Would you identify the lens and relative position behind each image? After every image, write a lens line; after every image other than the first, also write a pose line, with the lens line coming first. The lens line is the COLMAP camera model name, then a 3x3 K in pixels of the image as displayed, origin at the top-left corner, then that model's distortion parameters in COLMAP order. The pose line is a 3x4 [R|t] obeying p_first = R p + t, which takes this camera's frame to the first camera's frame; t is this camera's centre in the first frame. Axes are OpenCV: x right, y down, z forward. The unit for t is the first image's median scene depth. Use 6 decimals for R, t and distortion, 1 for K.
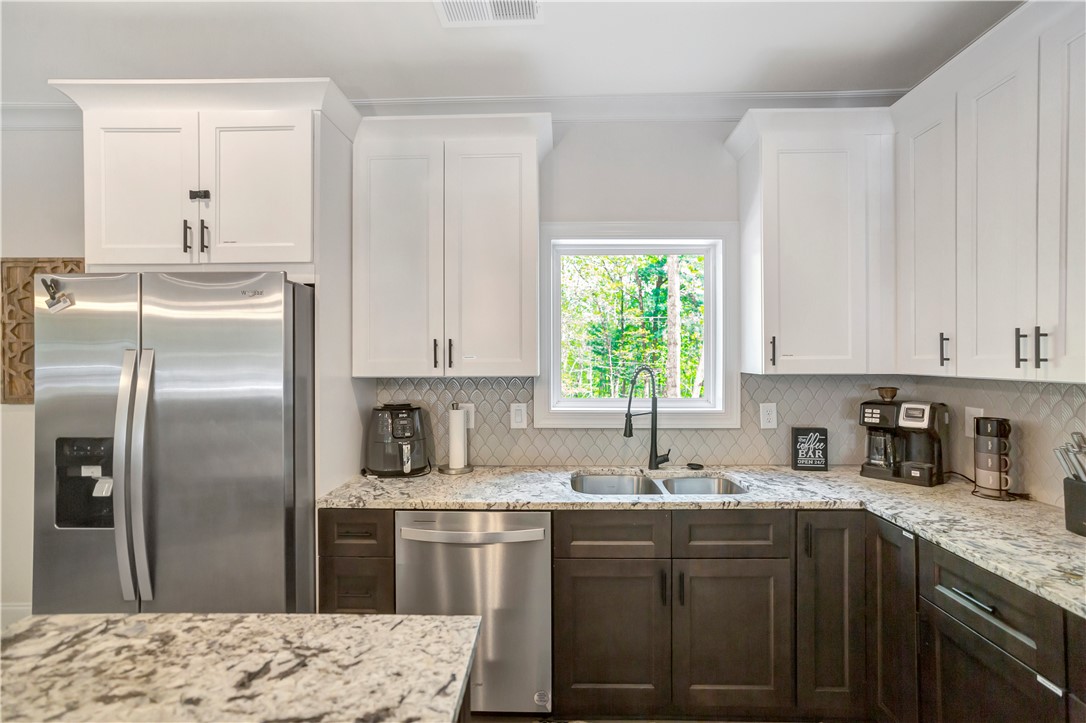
lens RADIAL K [[498.5, 0, 556.1], [0, 498.5, 355.3], [0, 0, 1]] dist [-0.021357, 0.000032]
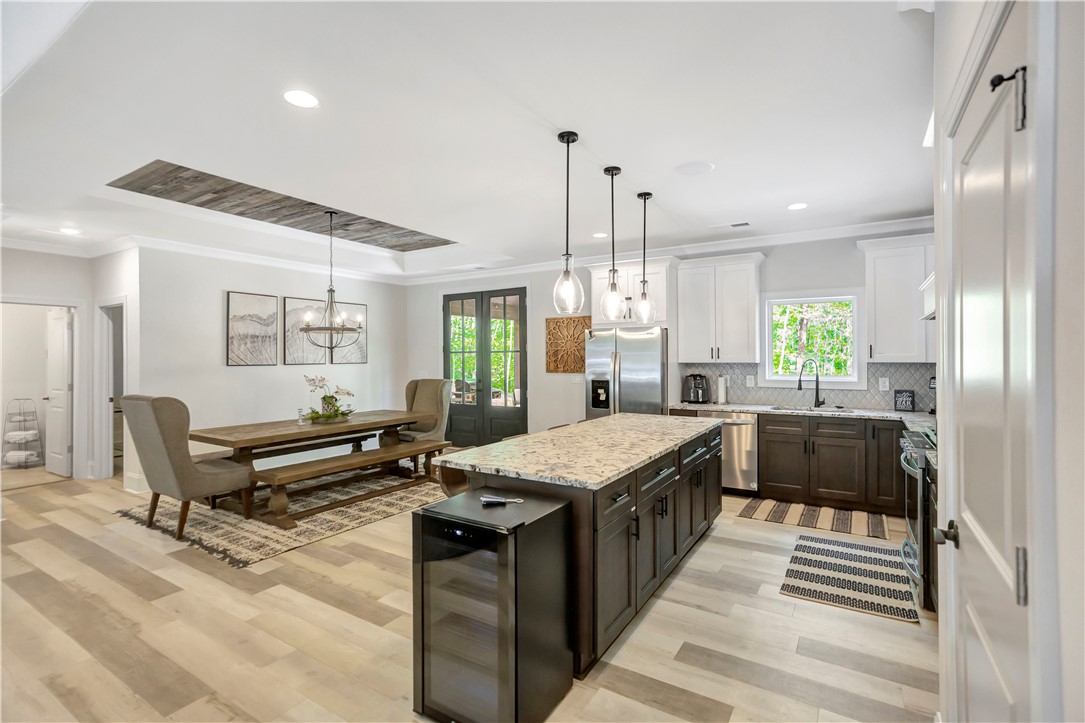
lens RADIAL K [[498.1, 0, 555.6], [0, 498.1, 355.3], [0, 0, 1]] dist [-0.021357, 0.000032]
pose [[0.861019, -0.000804, -0.508572, 0.320153], [0.005438, 0.999956, 0.007625, -0.015226], [0.508544, -0.009330, 0.860986, -1.416818]]
